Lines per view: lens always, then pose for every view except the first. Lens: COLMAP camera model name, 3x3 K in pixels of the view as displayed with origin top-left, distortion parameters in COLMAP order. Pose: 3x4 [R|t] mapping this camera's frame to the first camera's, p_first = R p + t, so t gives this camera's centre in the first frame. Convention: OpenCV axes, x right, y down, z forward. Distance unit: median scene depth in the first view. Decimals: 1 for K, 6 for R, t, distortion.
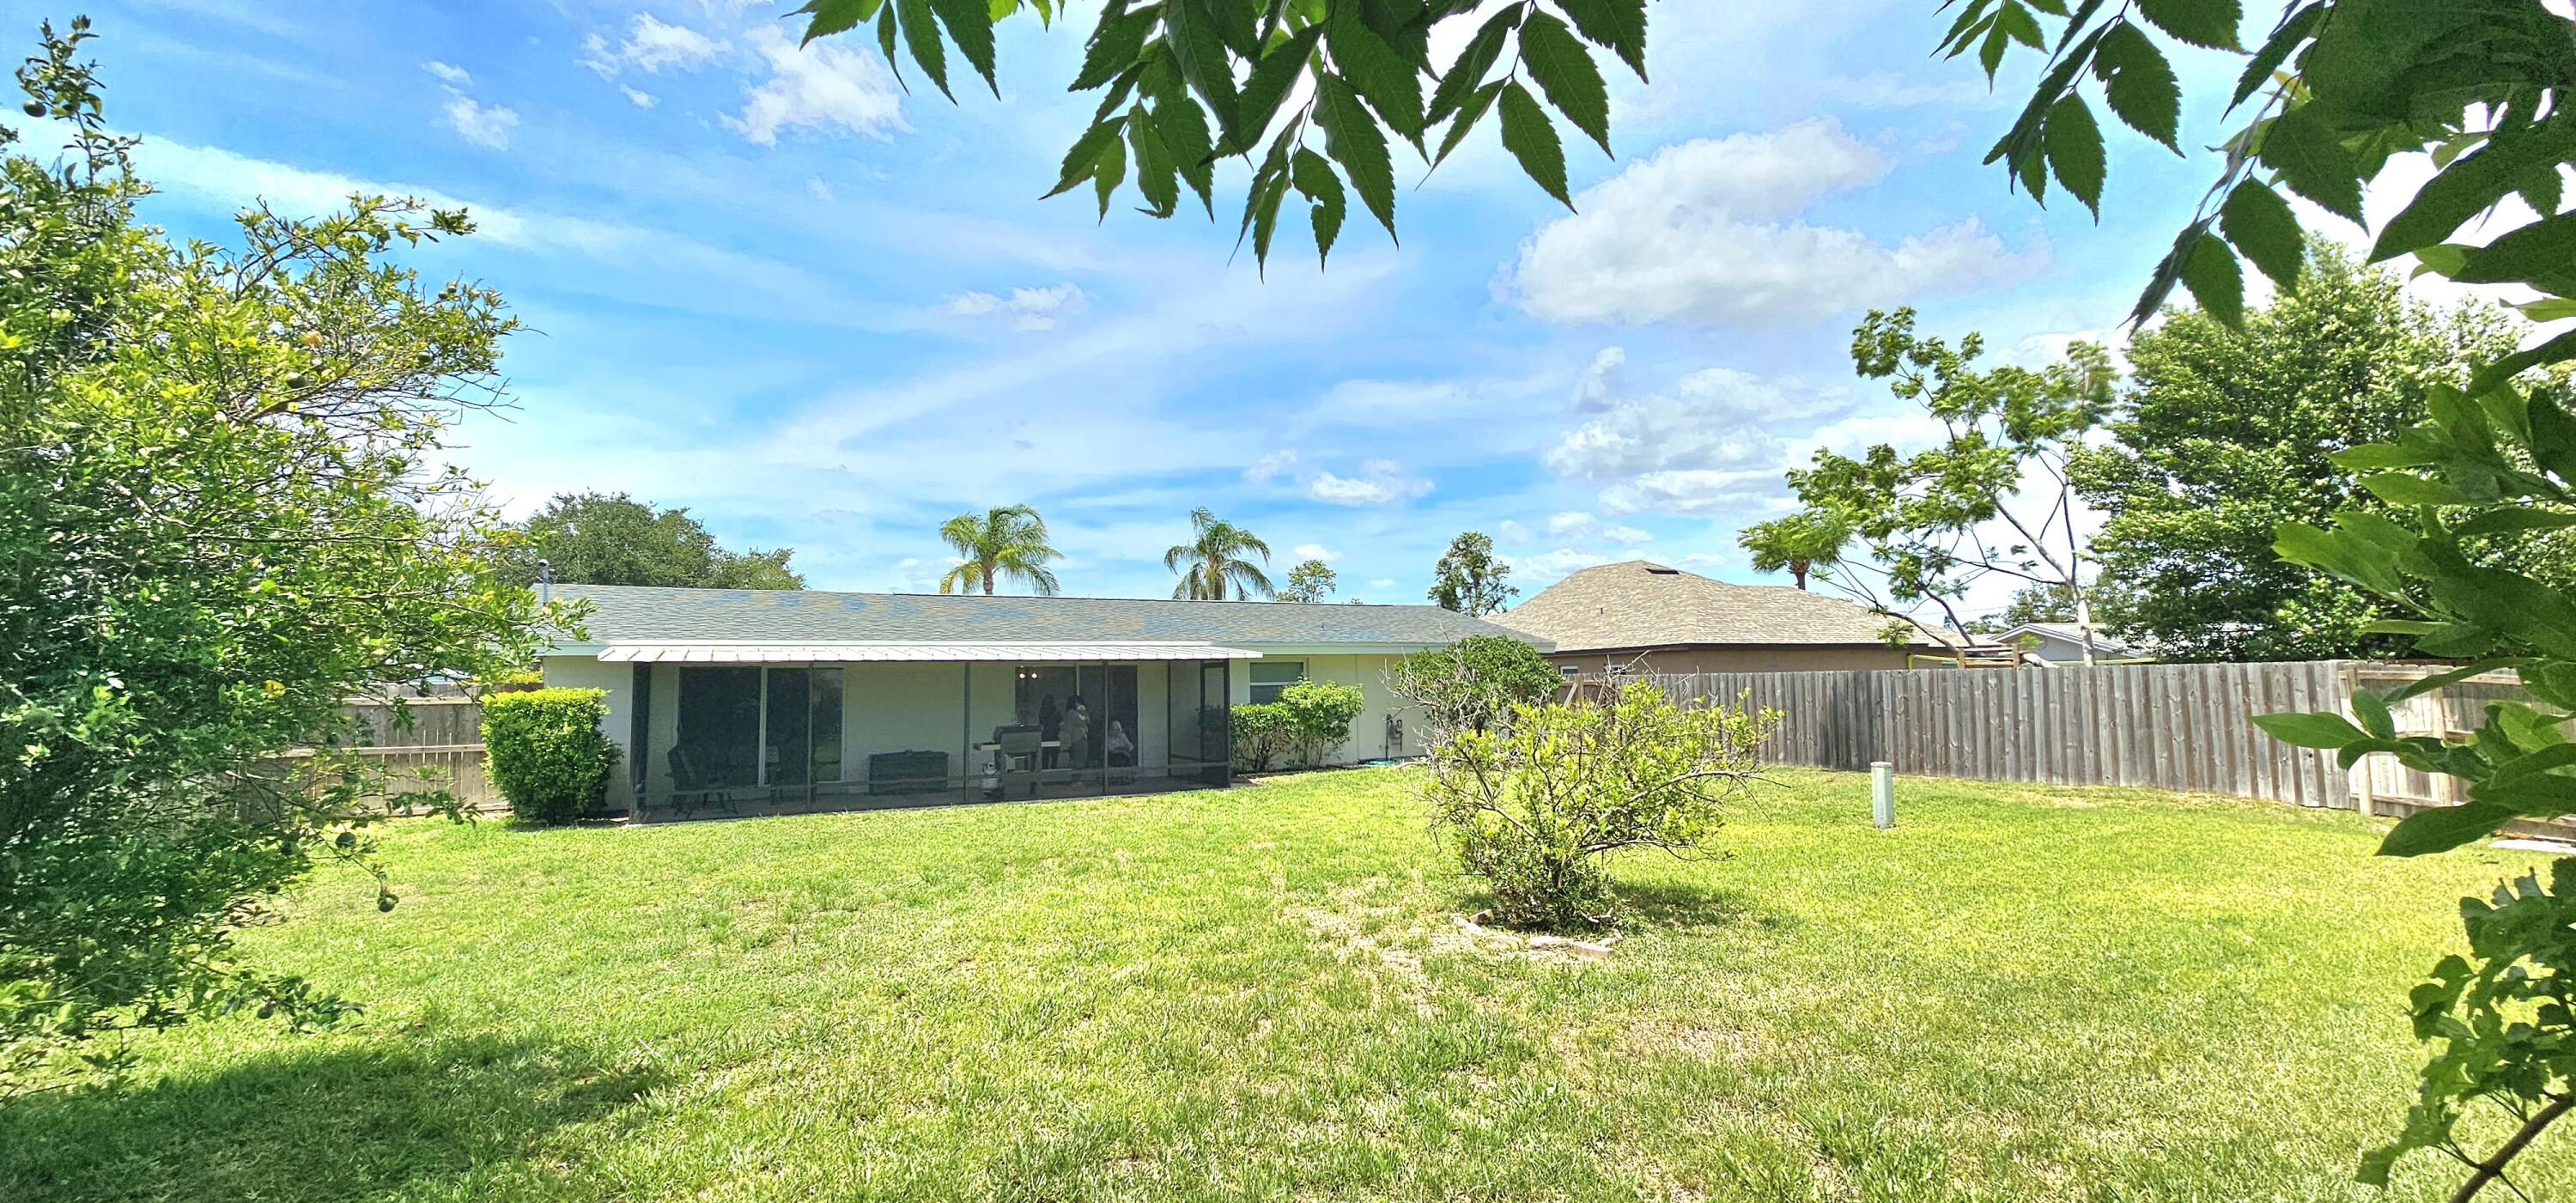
lens RADIAL K [[1088.4, 0, 1288.0], [0, 1088.4, 601.5], [0, 0, 1]] dist [0.000531, -0.000008]
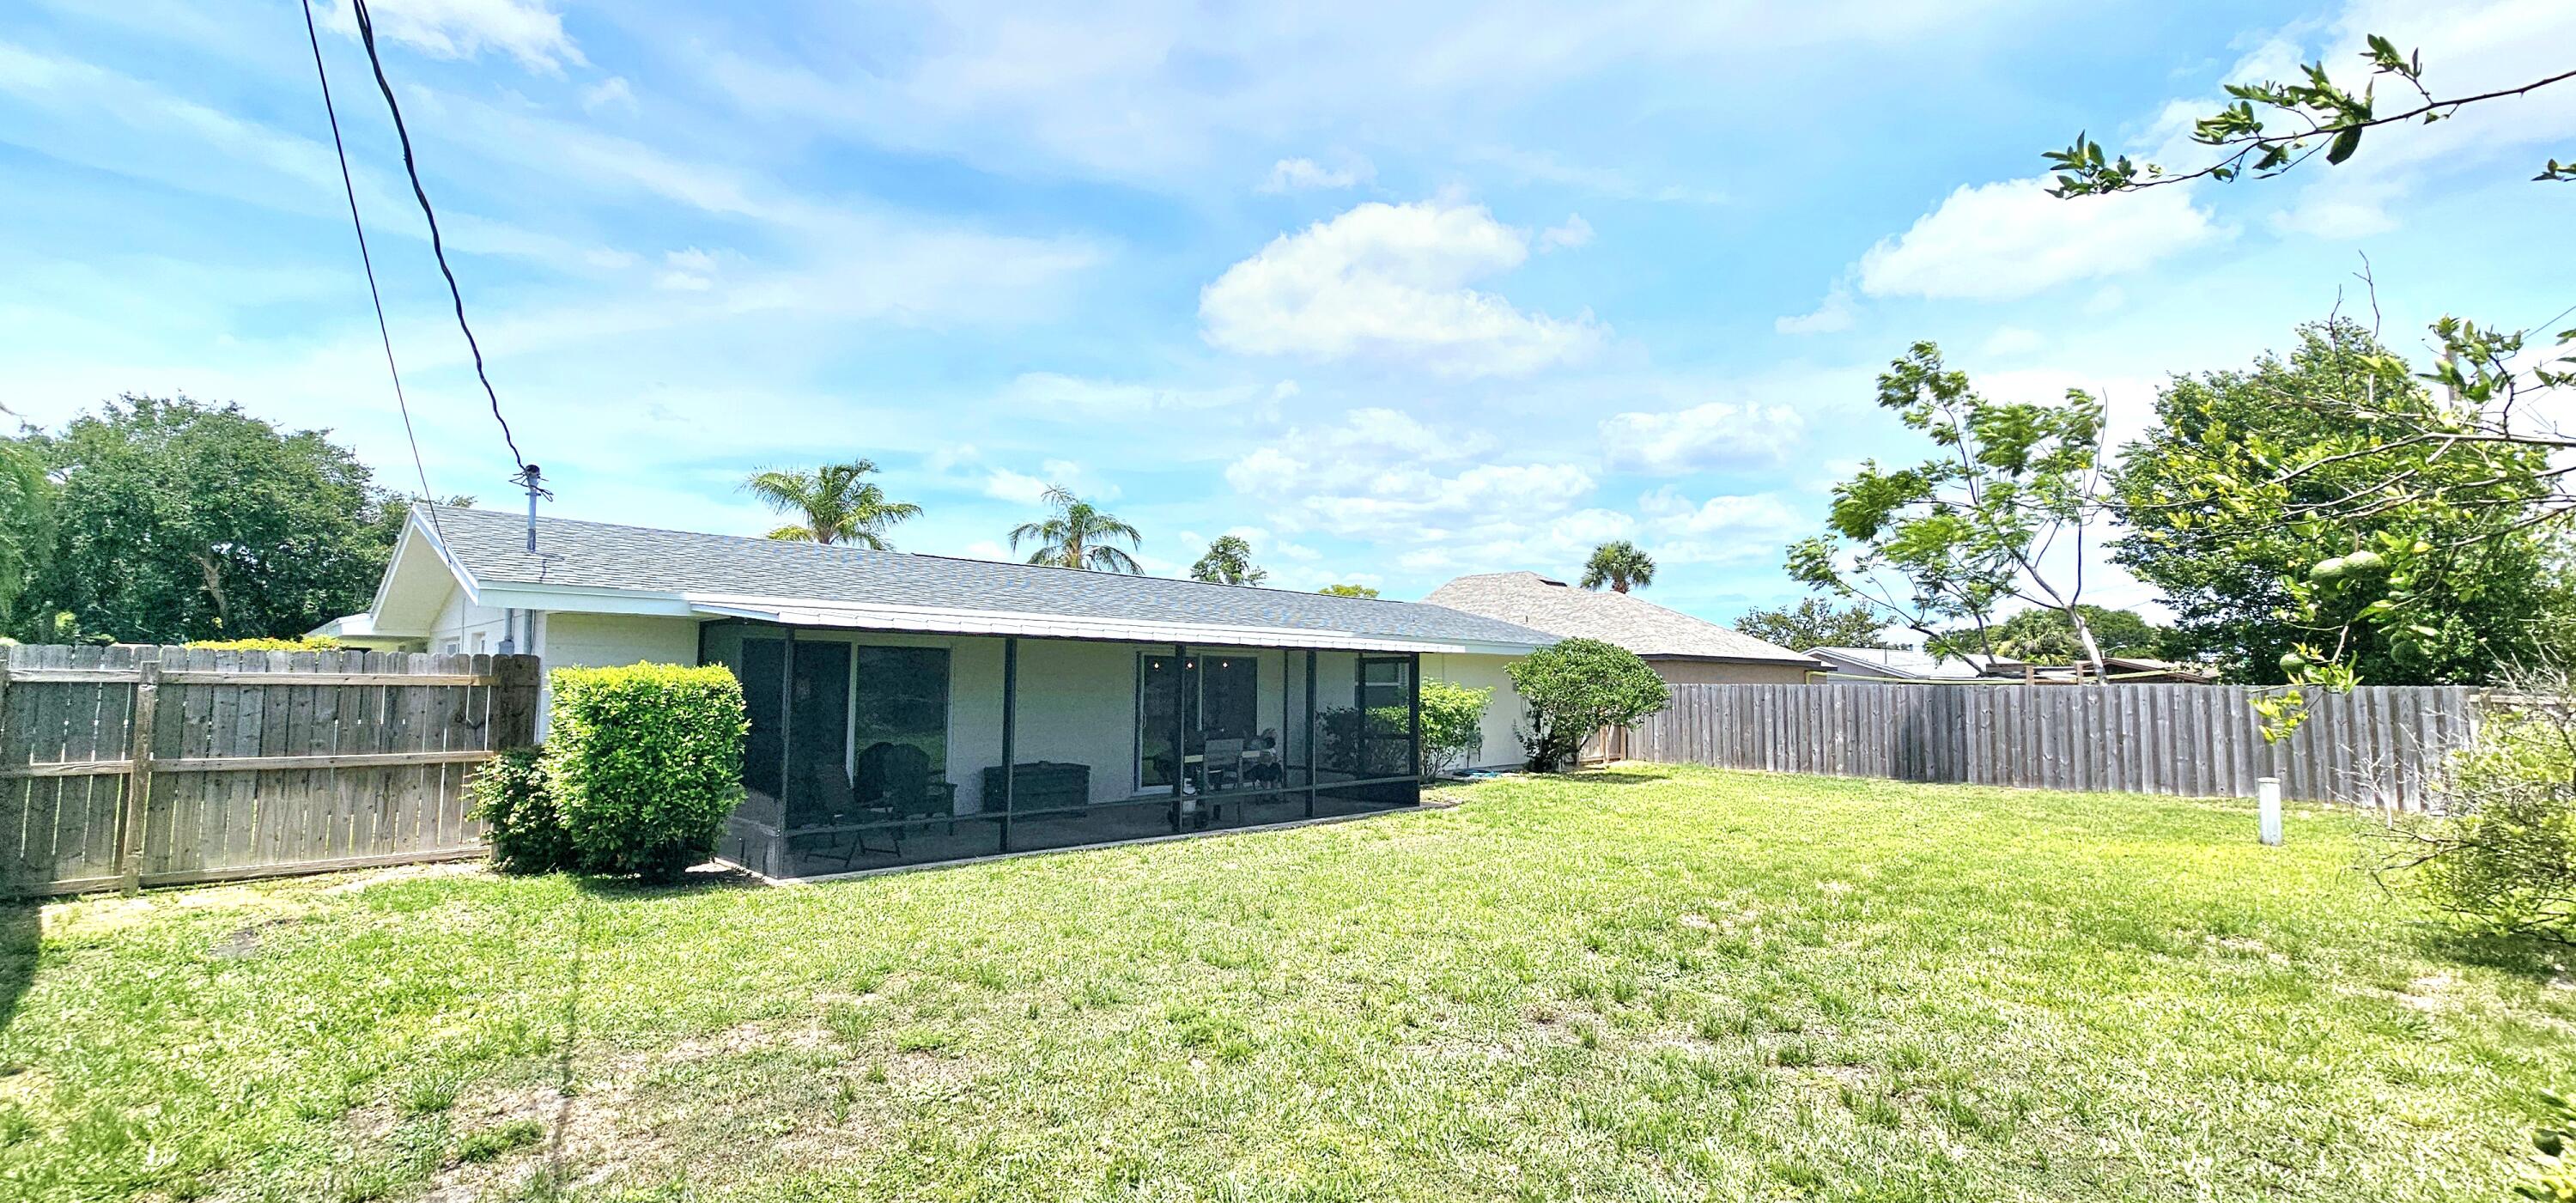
lens RADIAL K [[1045.7, 0, 1288.0], [0, 1045.7, 601.5], [0, 0, 1]] dist [-0.017359, -0.000054]
pose [[0.945886, 0.050963, 0.320473, -0.378851], [-0.049300, 0.998695, -0.013307, 0.028297], [-0.320733, -0.003212, 0.947164, 0.267182]]
